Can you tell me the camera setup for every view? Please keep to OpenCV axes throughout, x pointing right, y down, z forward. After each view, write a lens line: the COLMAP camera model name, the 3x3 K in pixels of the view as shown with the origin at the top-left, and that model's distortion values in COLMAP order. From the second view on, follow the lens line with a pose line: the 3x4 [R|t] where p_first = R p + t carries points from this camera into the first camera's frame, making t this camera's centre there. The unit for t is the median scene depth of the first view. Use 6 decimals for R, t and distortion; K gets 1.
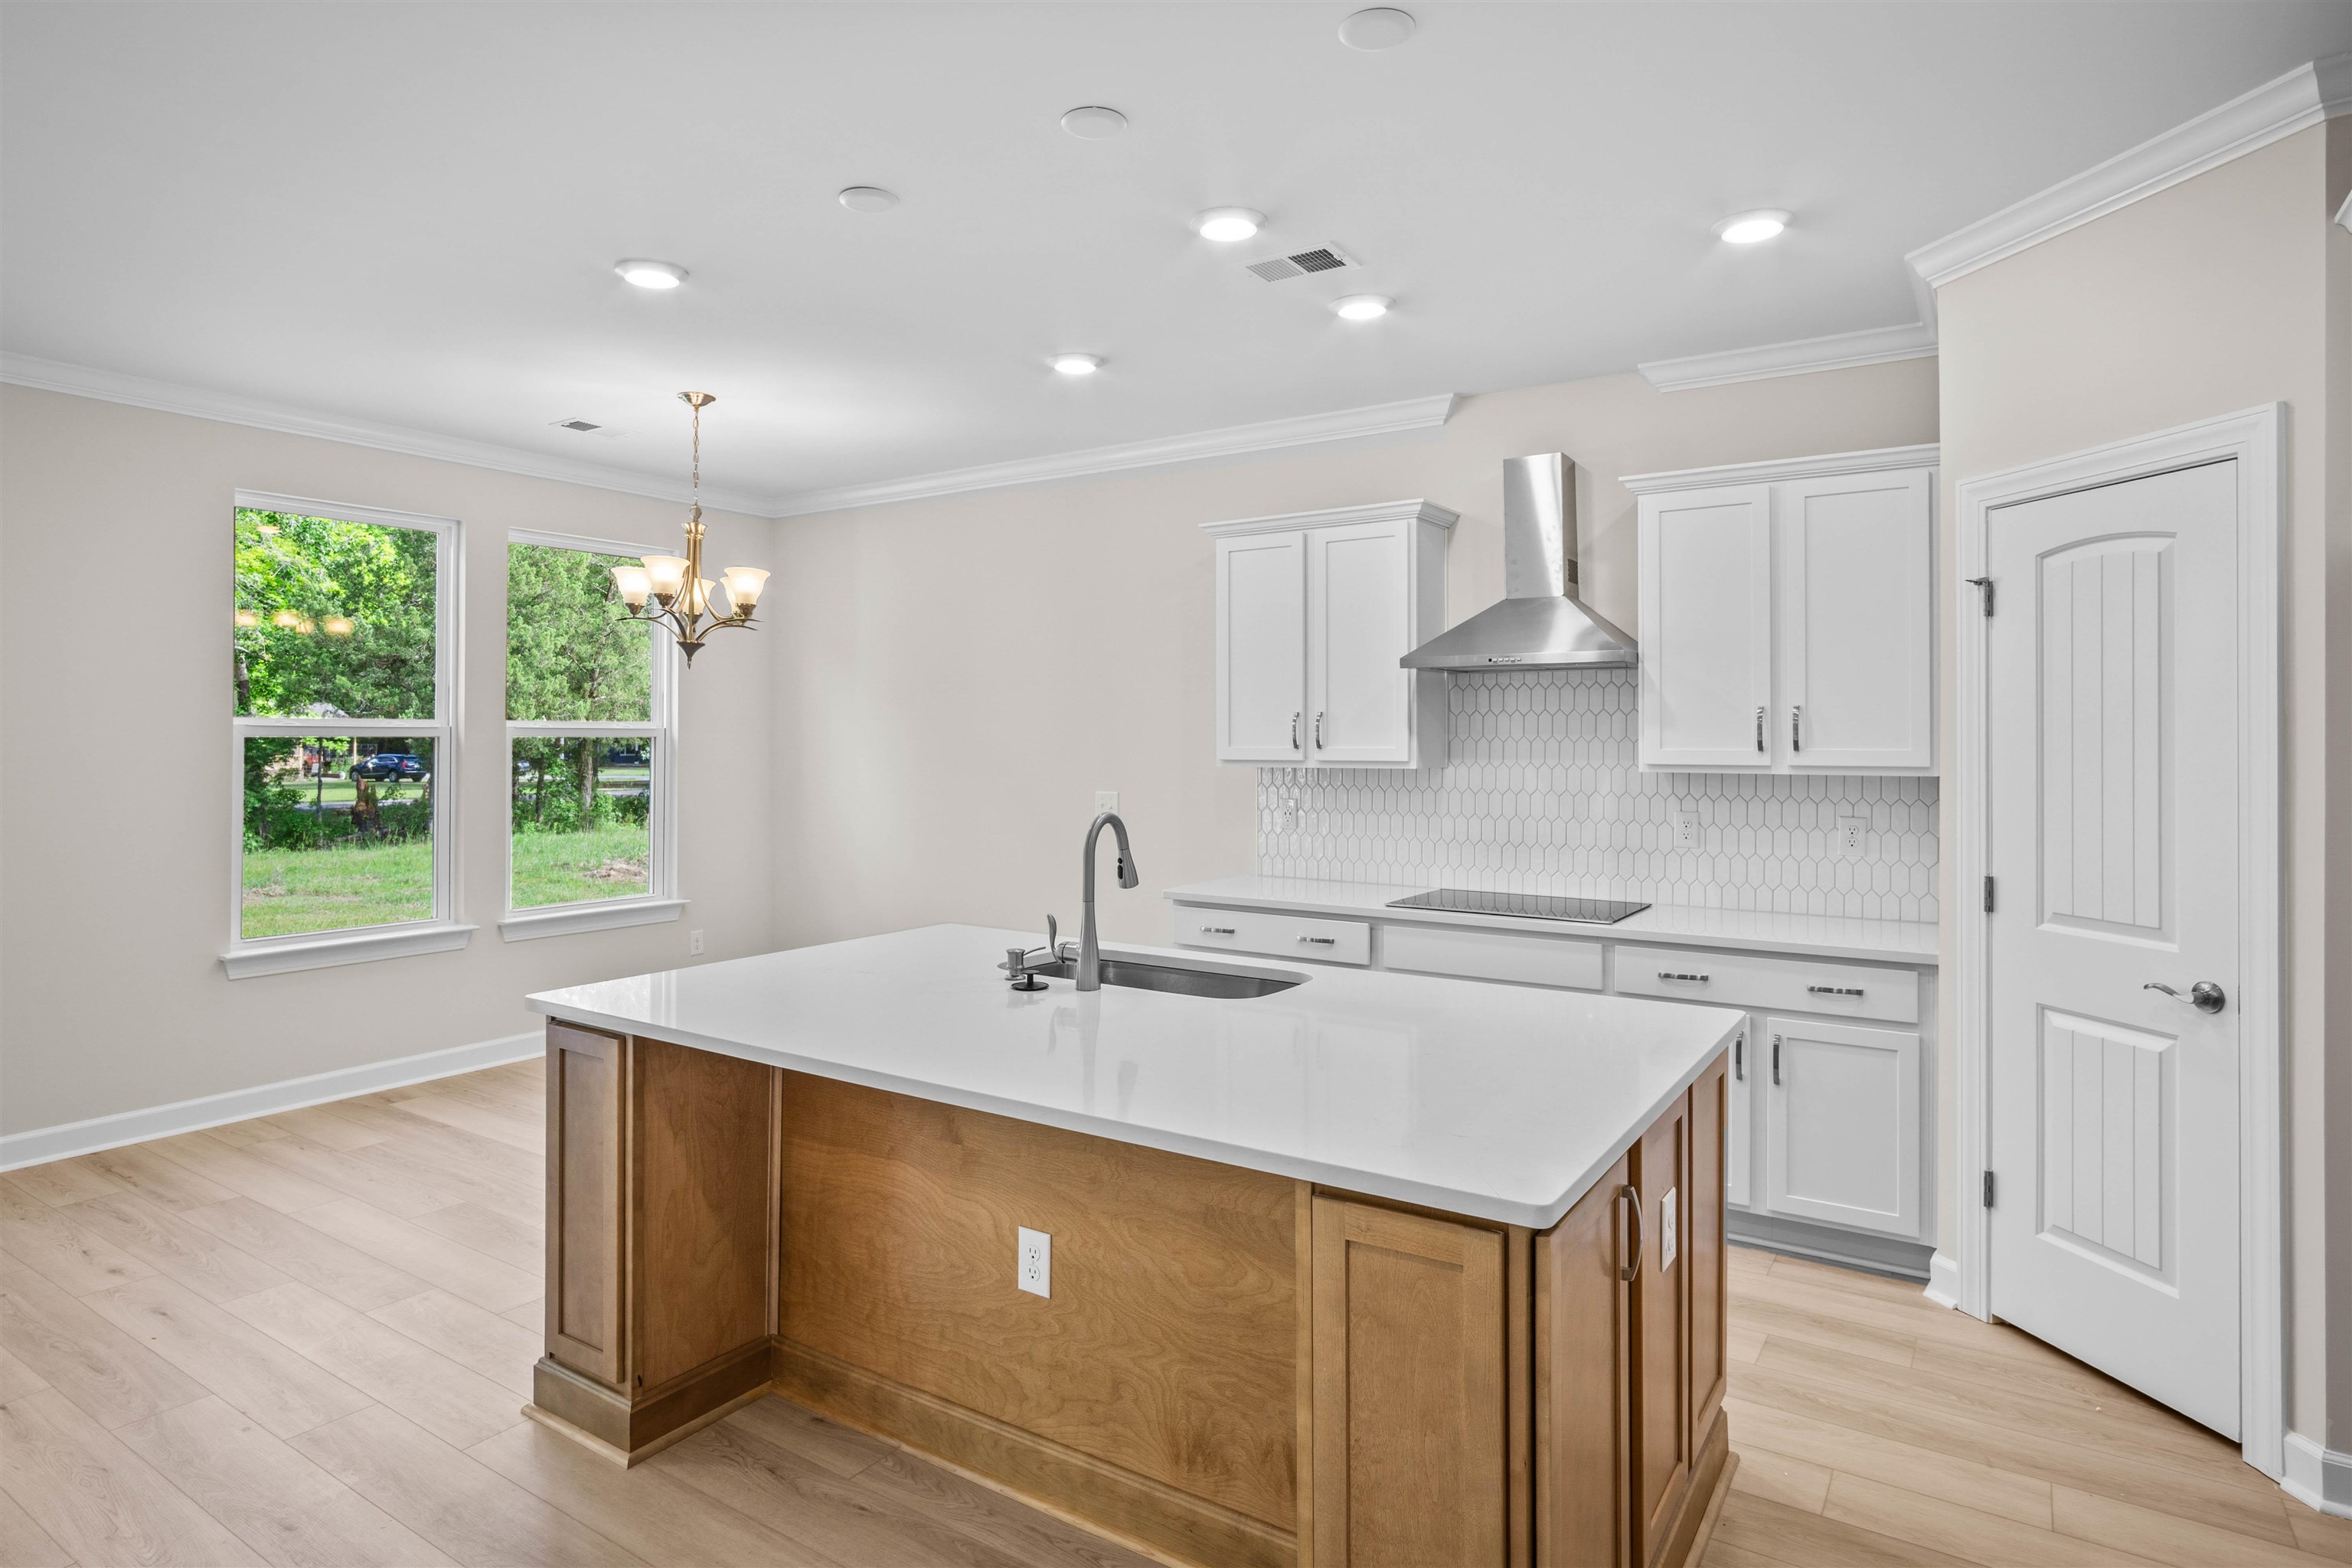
lens RADIAL K [[1272.5, 0, 1194.9], [0, 1272.5, 745.7], [0, 0, 1]] dist [-0.000002, 0.000591]
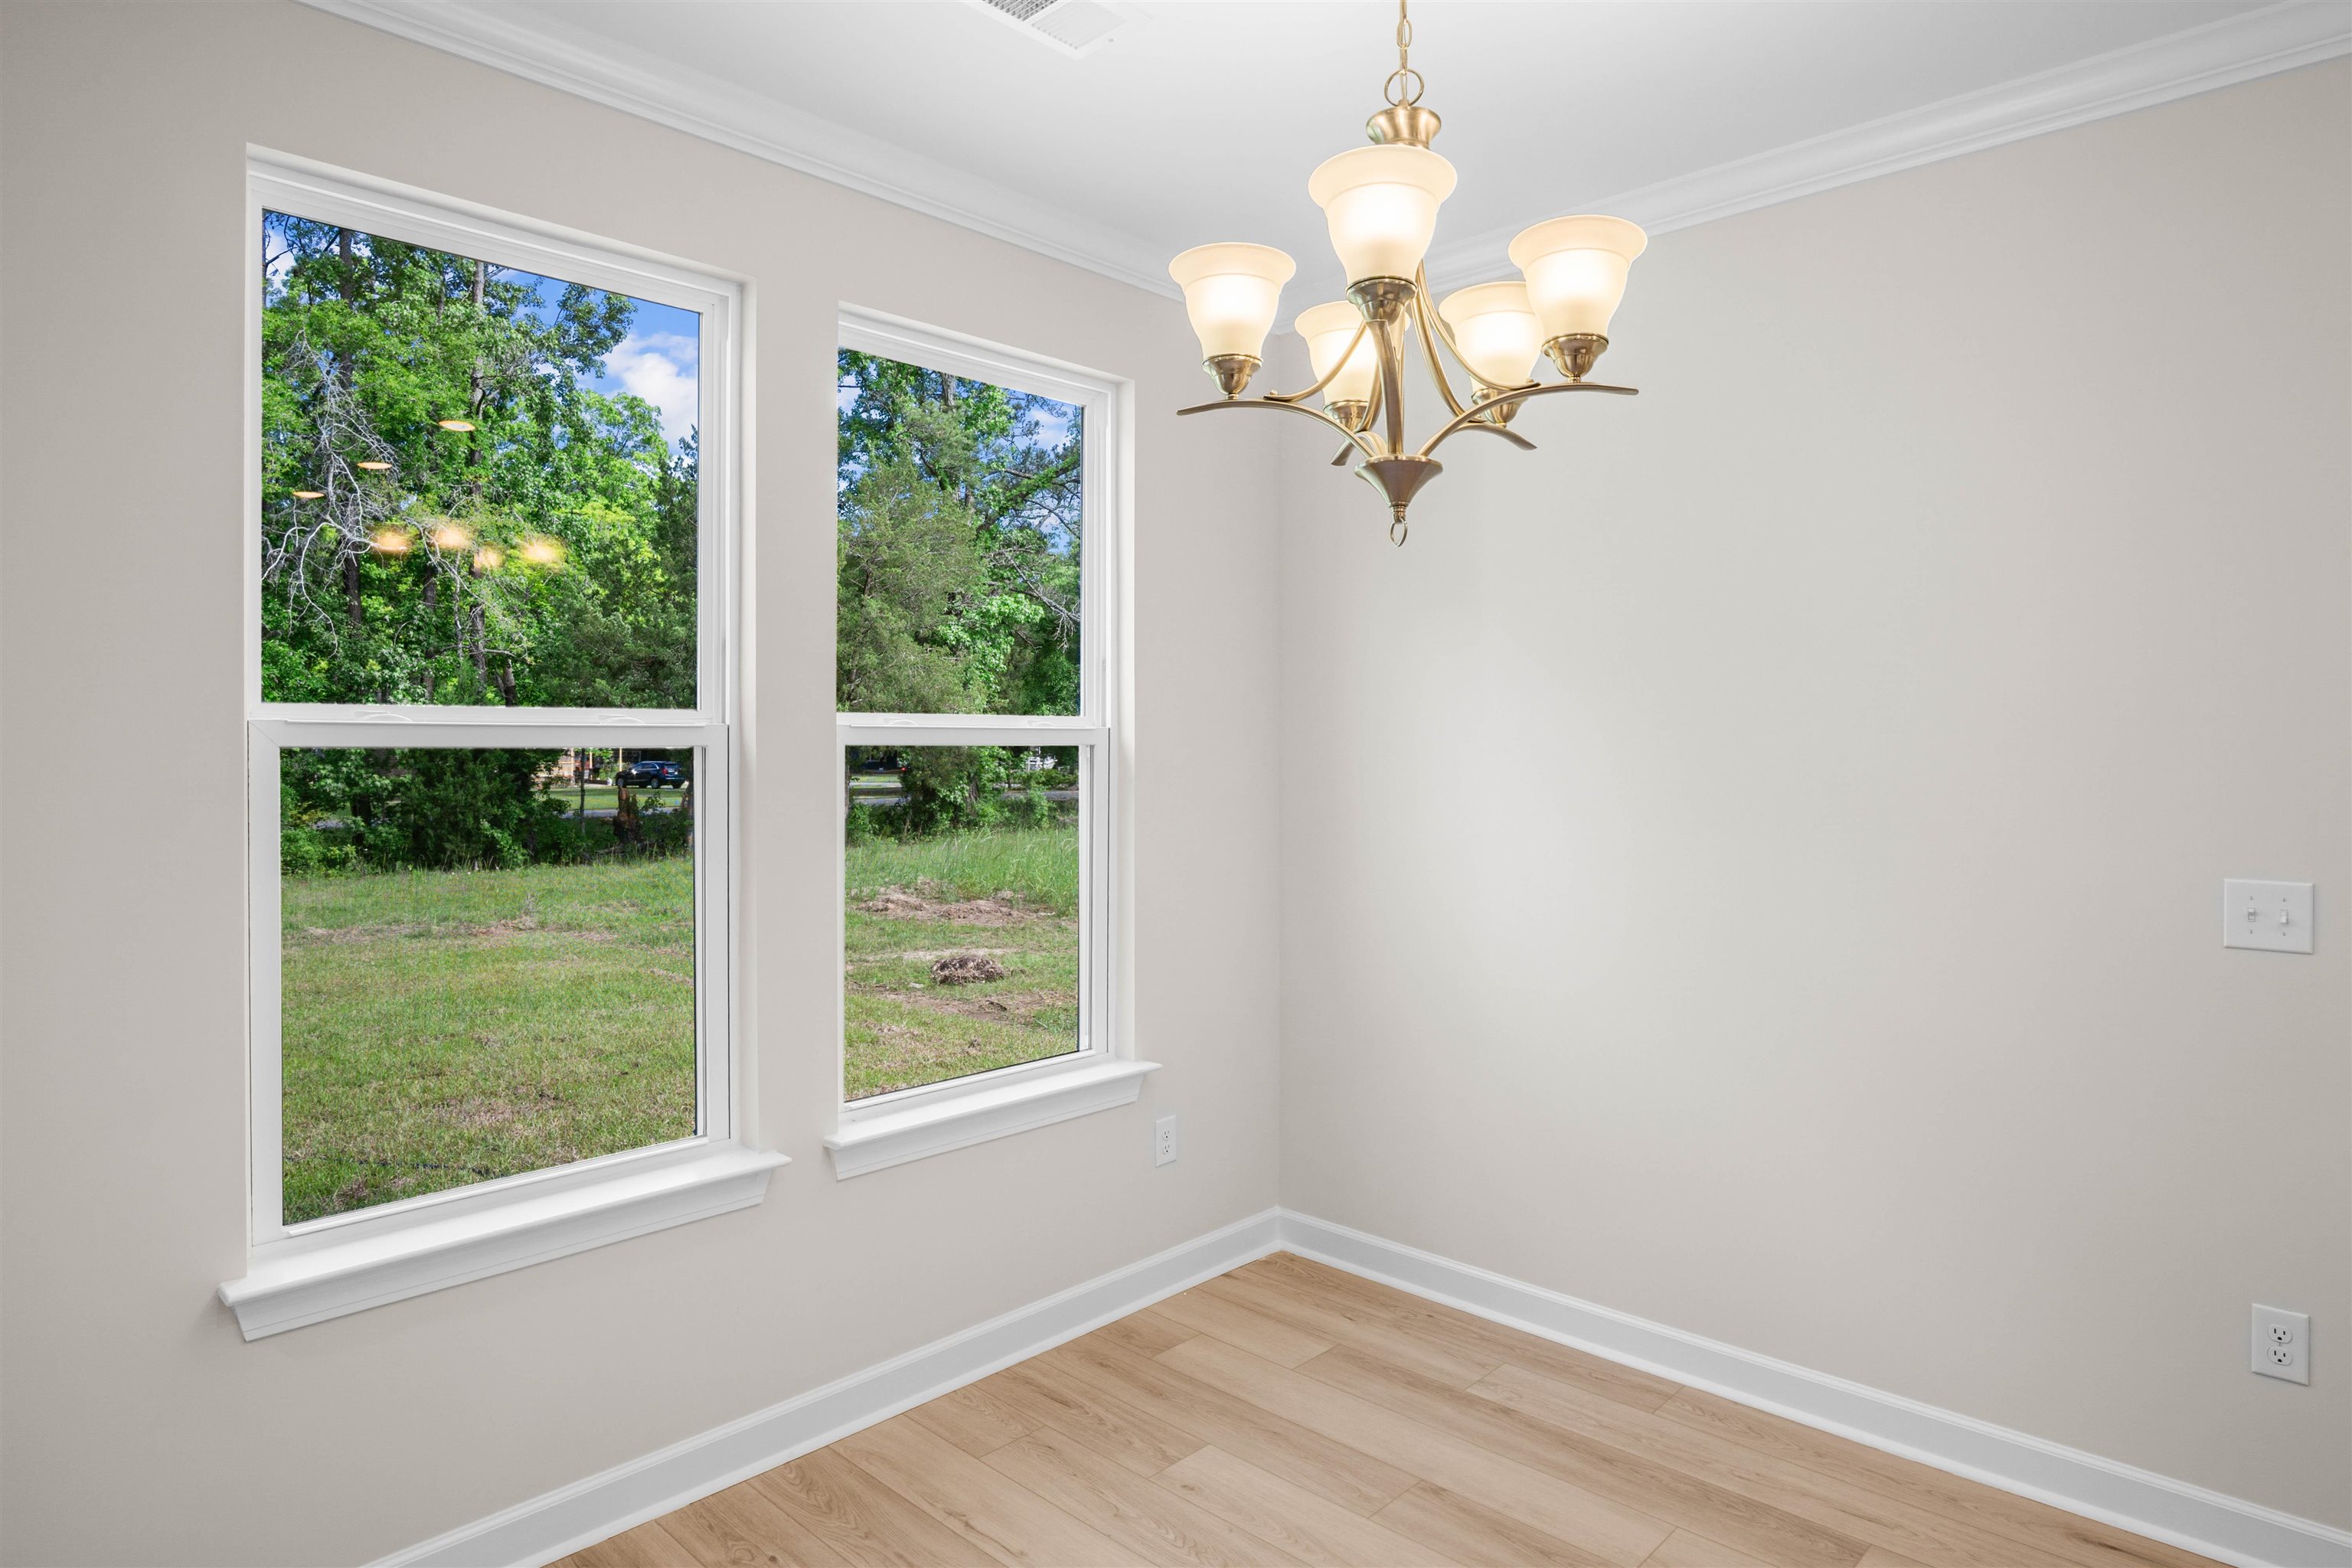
lens RADIAL K [[1272.5, 0, 1177.9], [0, 1272.5, 764.6], [0, 0, 1]] dist [-0.000002, 0.000591]
pose [[0.984893, -0.001667, -0.173158, -0.083841], [0.003759, 0.999924, 0.011755, -0.001260], [0.173126, -0.012228, 0.984824, 0.139476]]
